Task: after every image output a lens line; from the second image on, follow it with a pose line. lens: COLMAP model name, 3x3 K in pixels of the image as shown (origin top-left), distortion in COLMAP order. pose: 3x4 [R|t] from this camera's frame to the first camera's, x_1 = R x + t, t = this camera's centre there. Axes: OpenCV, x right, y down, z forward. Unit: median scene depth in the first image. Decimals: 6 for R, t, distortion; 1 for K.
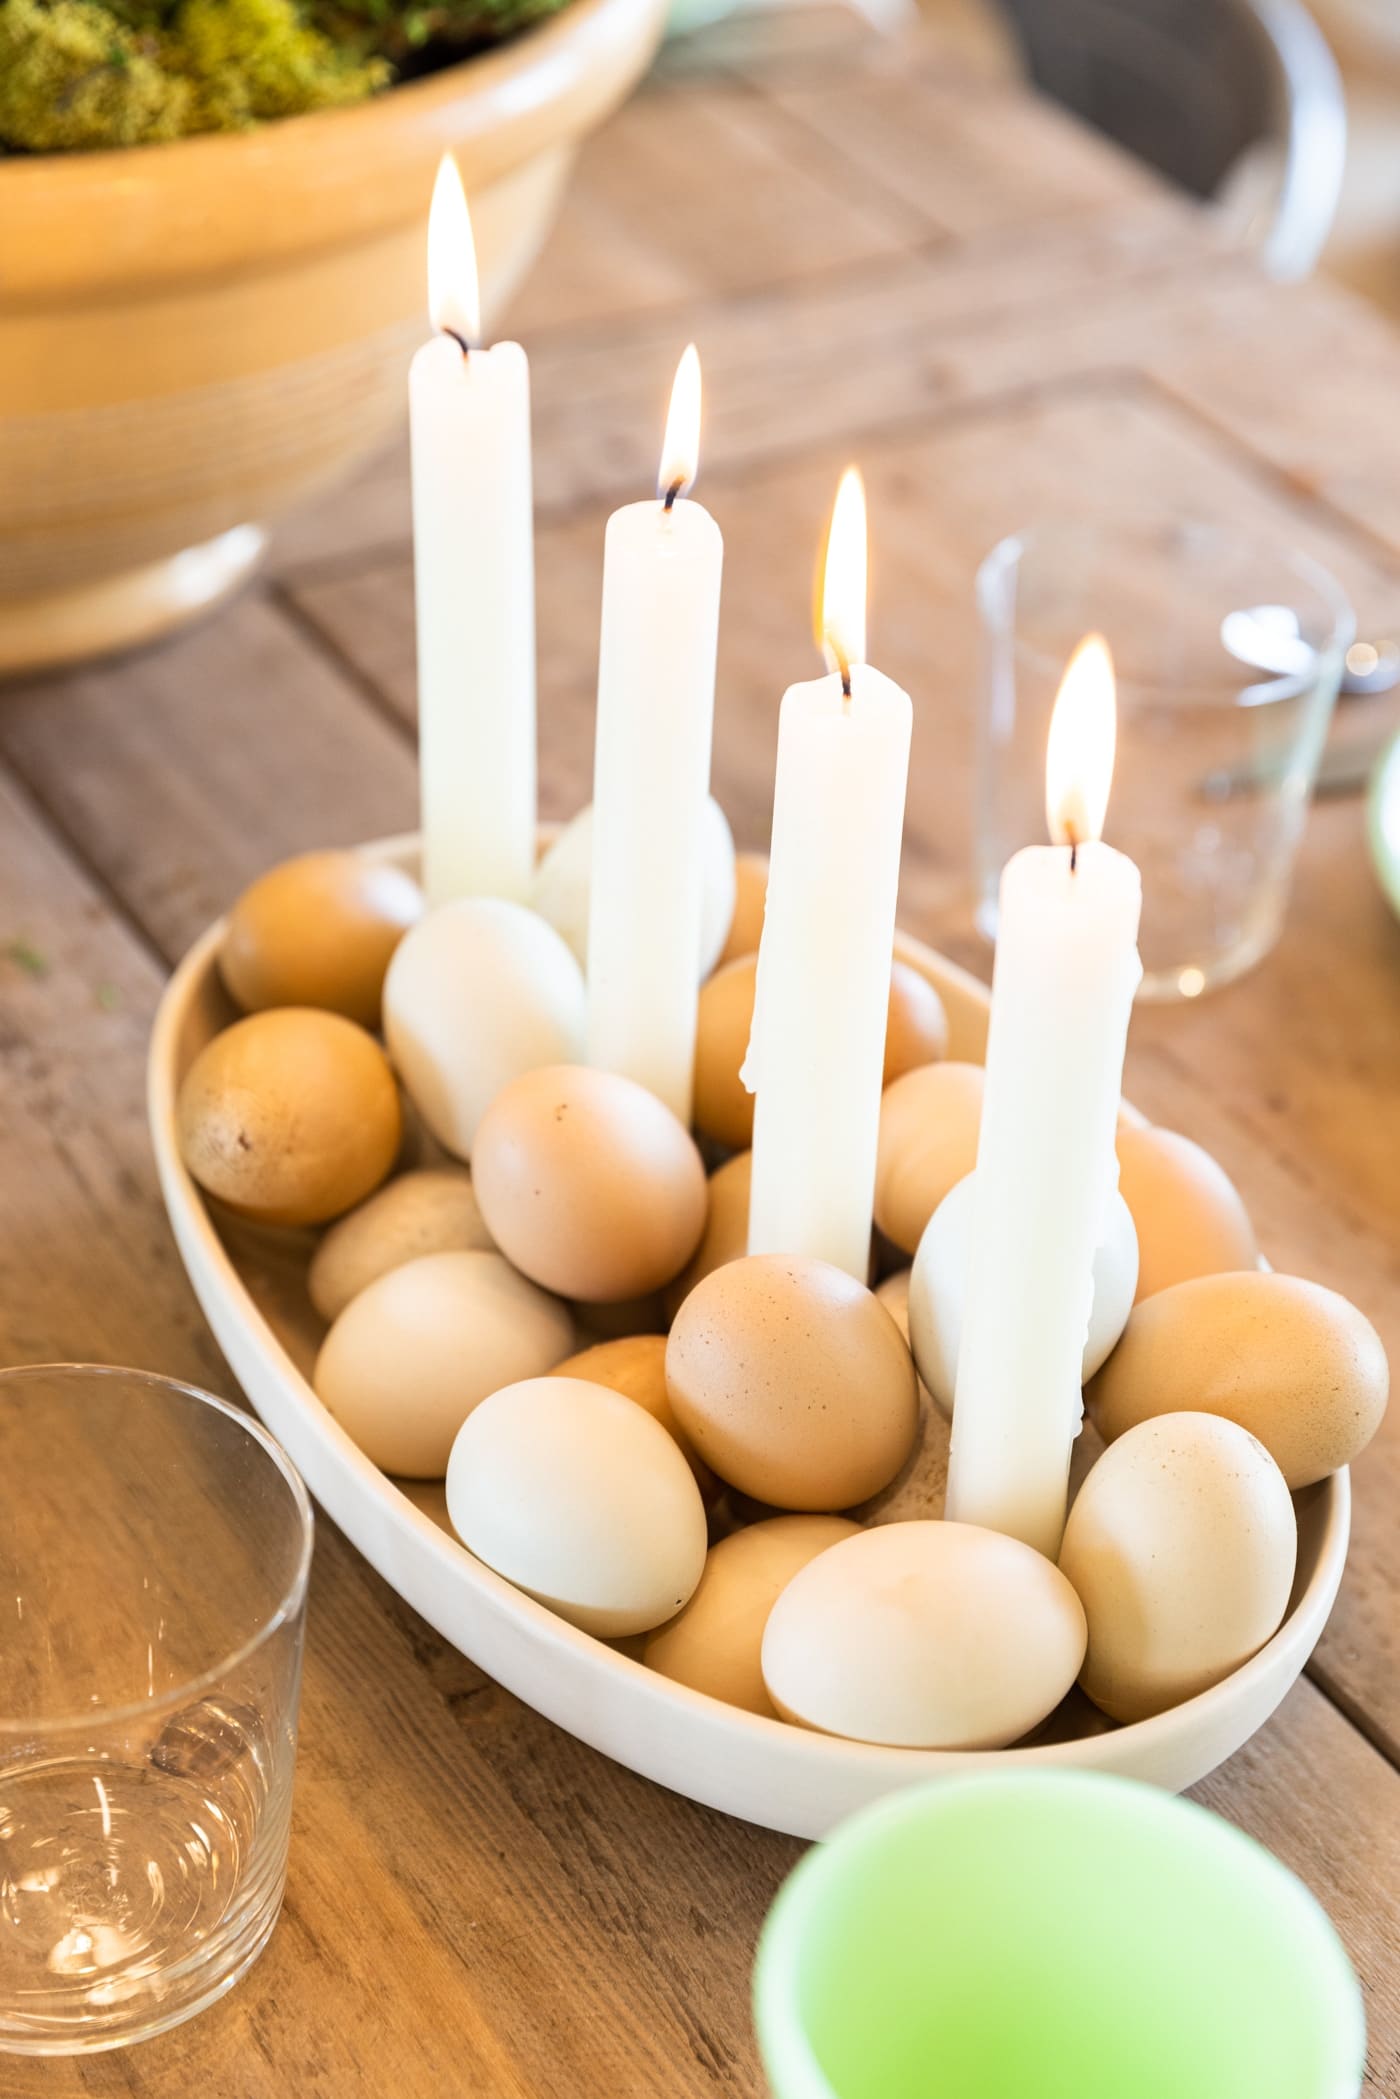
lens RADIAL K [[3793.6, 0, 744.0], [0, 3793.6, 1019.4], [0, 0, 1]] dist [-0.014418, 0.087626]
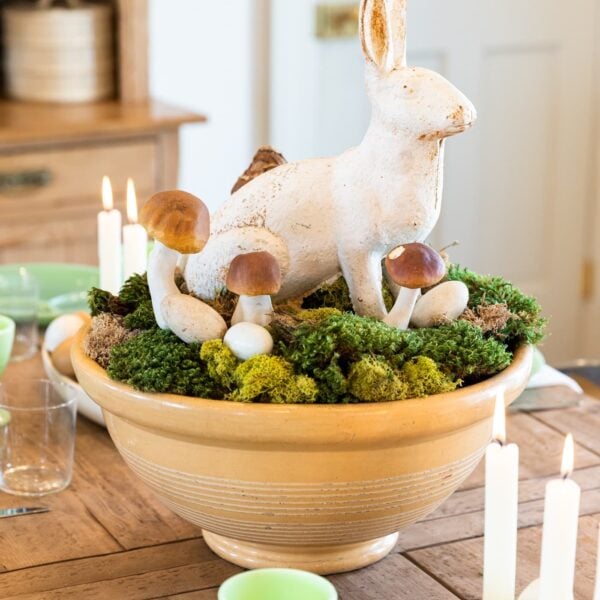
lens RADIAL K [[1834.4, 0, 300.0], [0, 1834.4, 300.0], [0, 0, 1]] dist [0.018796, -0.340556]
pose [[0.996820, -0.009587, -0.079113, -0.119620], [-0.018330, 0.938538, -0.344688, 0.287096], [0.077555, 0.345042, 0.935378, -0.668149]]
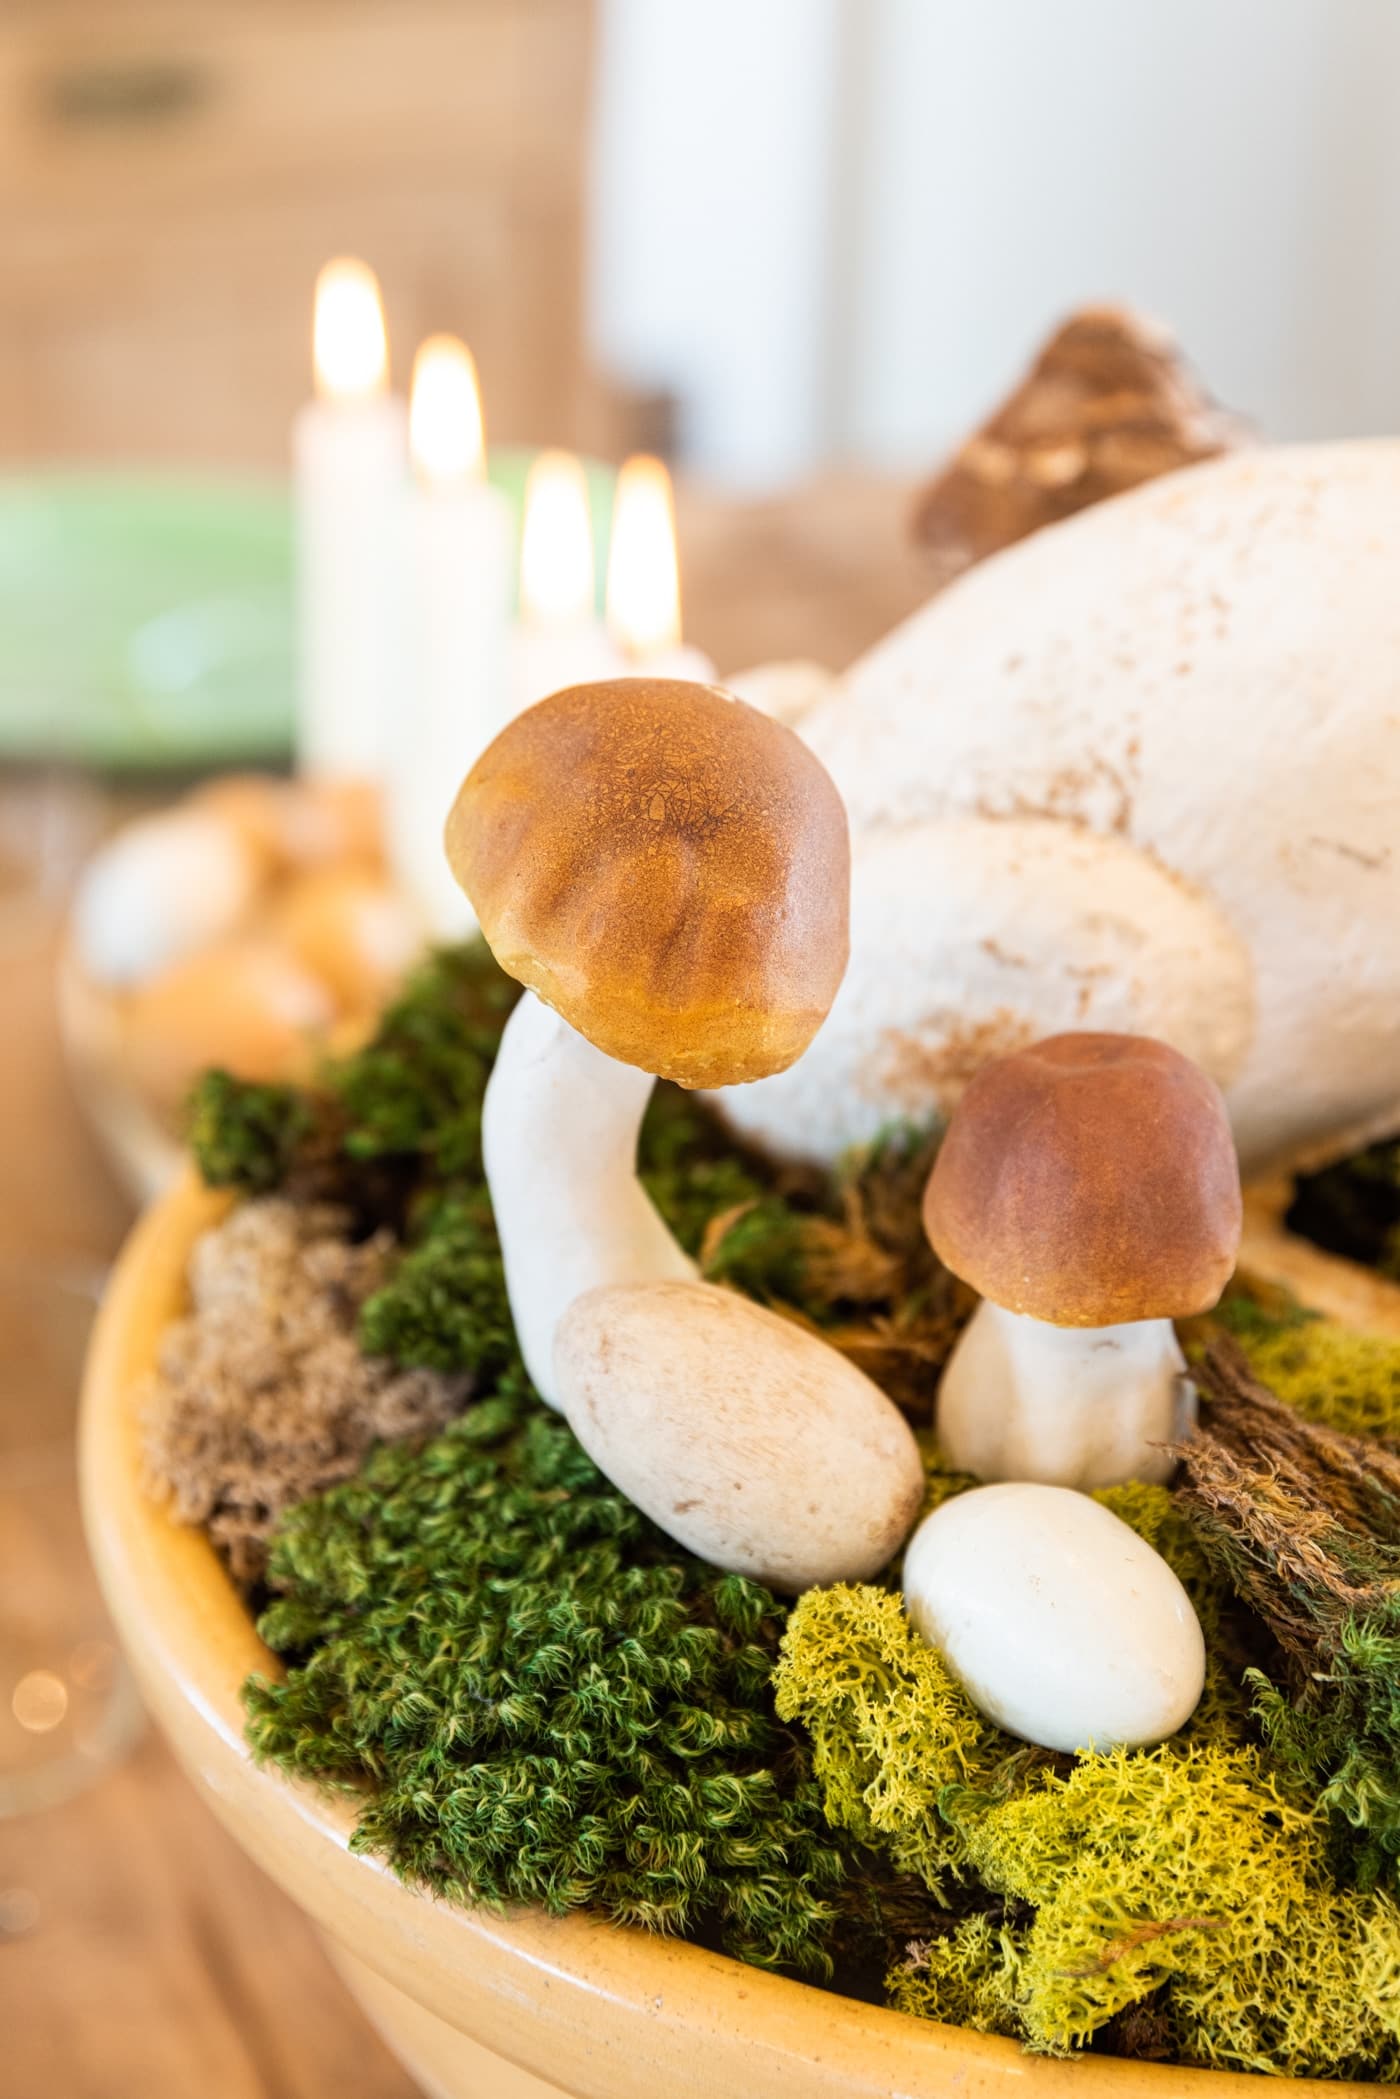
lens RADIAL K [[3793.6, 0, 744.0], [0, 3793.6, 1019.4], [0, 0, 1]] dist [-0.014418, 0.087626]
pose [[0.993973, 0.050284, -0.097414, -0.312985], [-0.064133, 0.987395, -0.144701, -0.314205], [0.088910, 0.150077, 0.984668, 0.400331]]
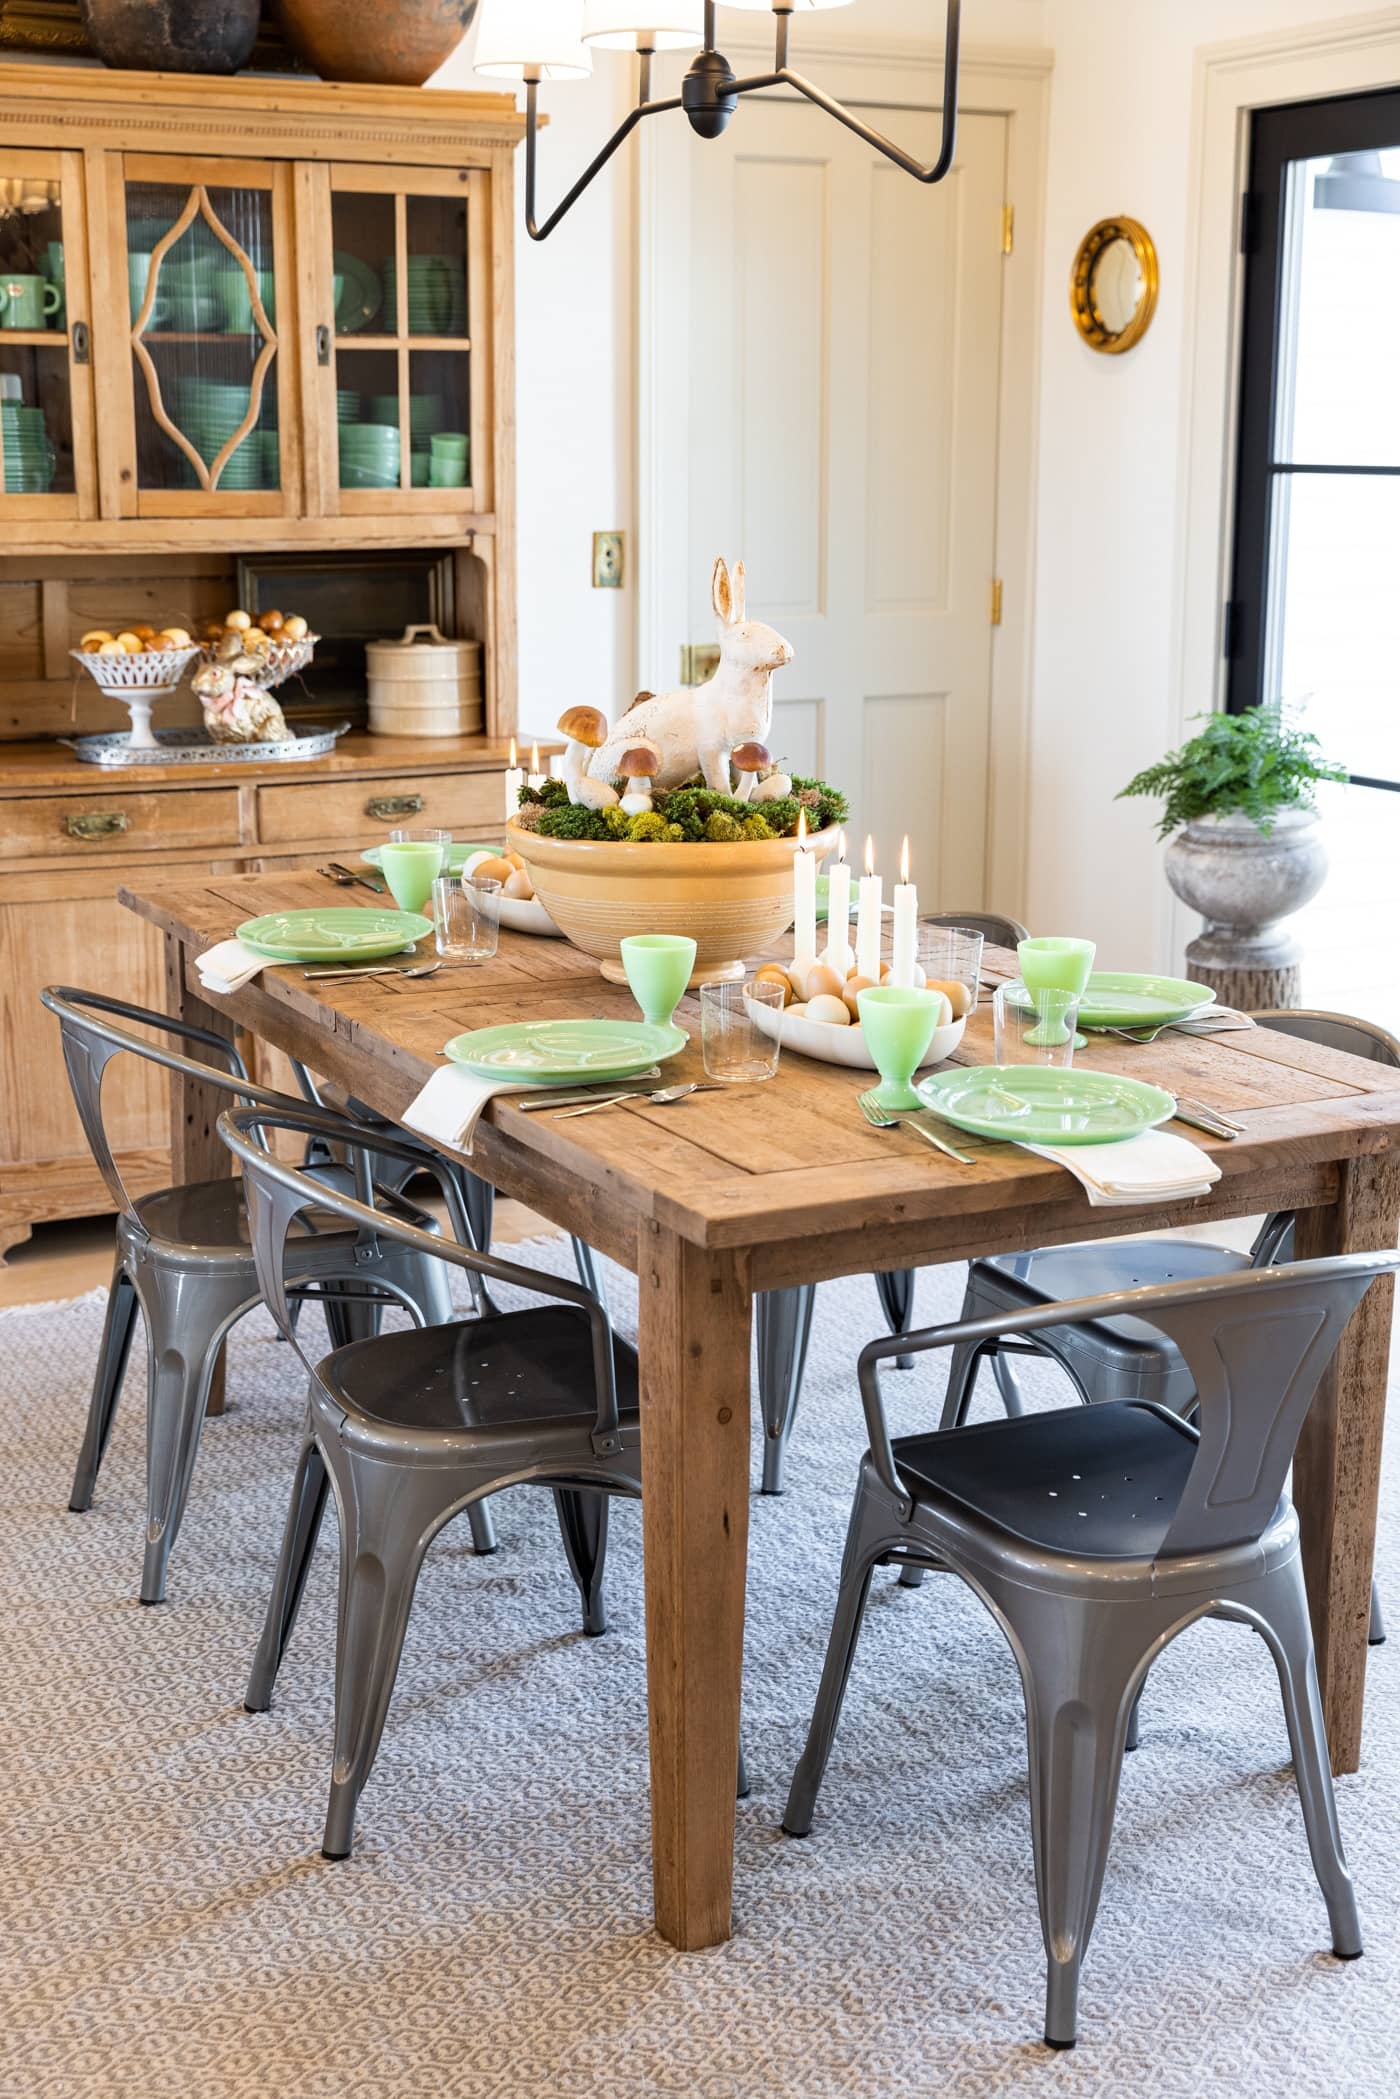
lens RADIAL K [[2806.4, 0, 700.0], [0, 2806.4, 1049.5], [0, 0, 1]] dist [-0.011150, 0.002995]
pose [[0.997450, -0.022642, -0.067677, 0.043395], [-0.005642, 0.920344, -0.391070, 1.612277], [0.071141, 0.390455, 0.917869, -2.529602]]
